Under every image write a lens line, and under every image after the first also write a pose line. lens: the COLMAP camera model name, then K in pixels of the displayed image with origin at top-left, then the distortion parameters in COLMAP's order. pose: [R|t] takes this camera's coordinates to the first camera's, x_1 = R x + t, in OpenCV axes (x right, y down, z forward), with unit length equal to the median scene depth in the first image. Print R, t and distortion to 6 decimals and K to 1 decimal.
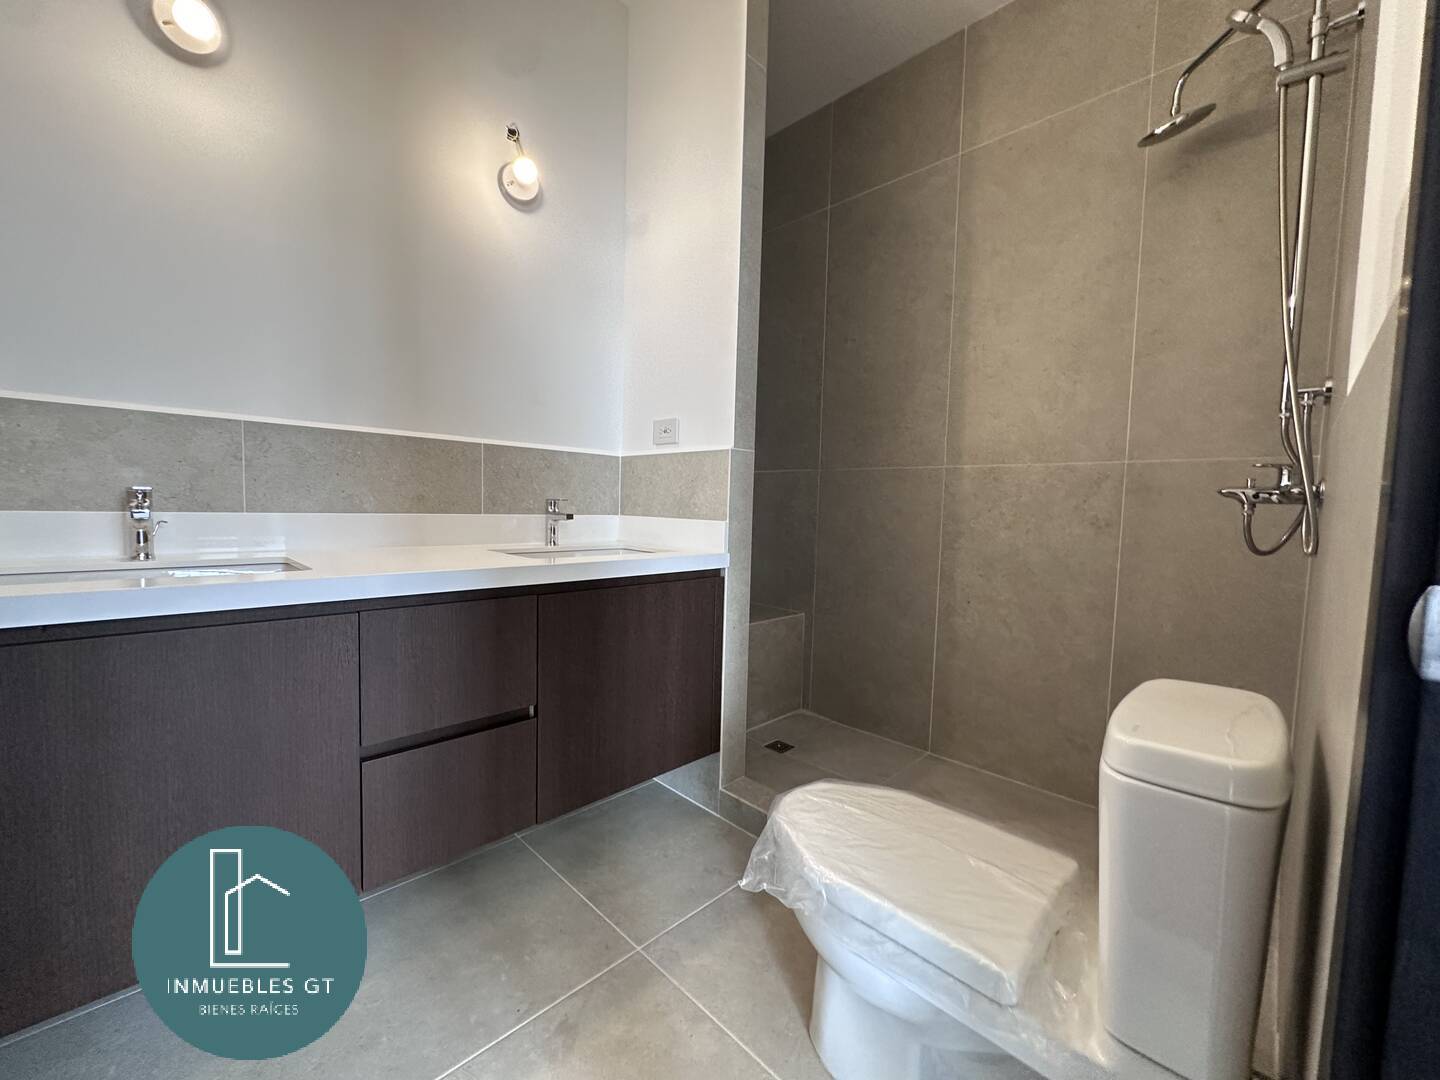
lens RADIAL K [[575.0, 0, 720.4], [0, 575.0, 535.6], [0, 0, 1]] dist [-0.001327, 0.000738]
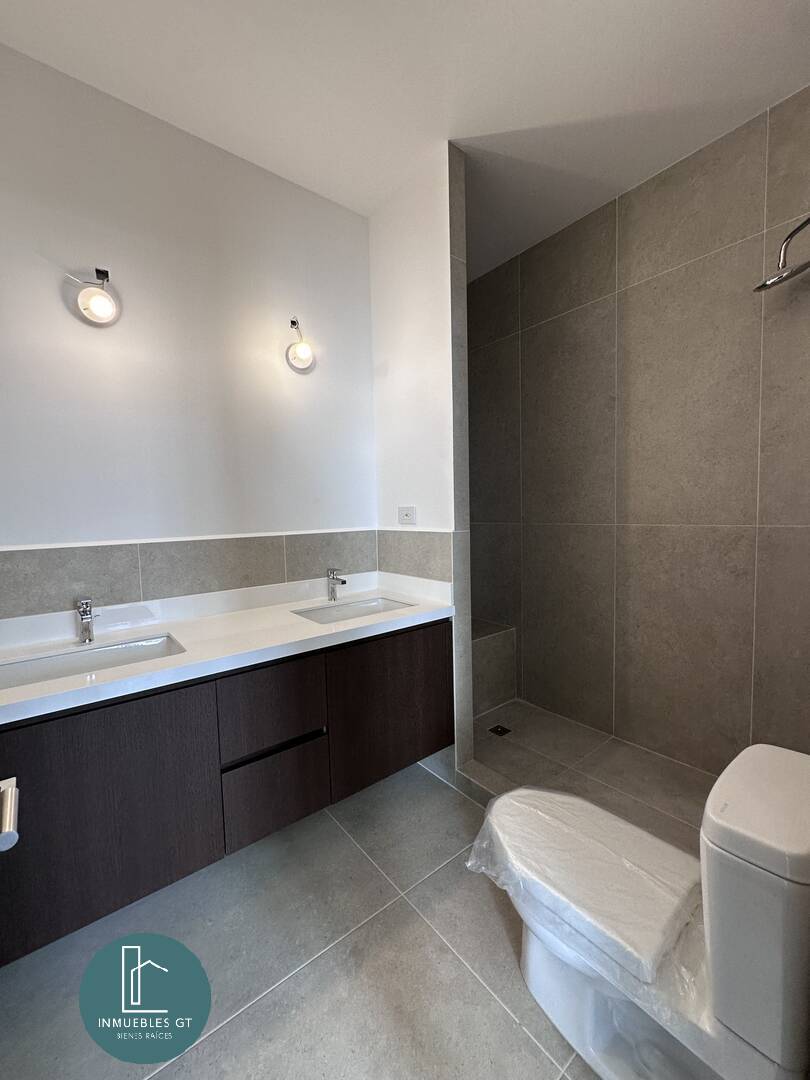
lens RADIAL K [[431.2, 0, 405.5], [0, 431.2, 538.3], [0, 0, 1]] dist [-0.001327, 0.000738]
pose [[0.992209, -0.045063, -0.116153, 0.025984], [0.045672, 0.998953, 0.002585, -0.144811], [0.115915, -0.007870, 0.993228, -0.068574]]
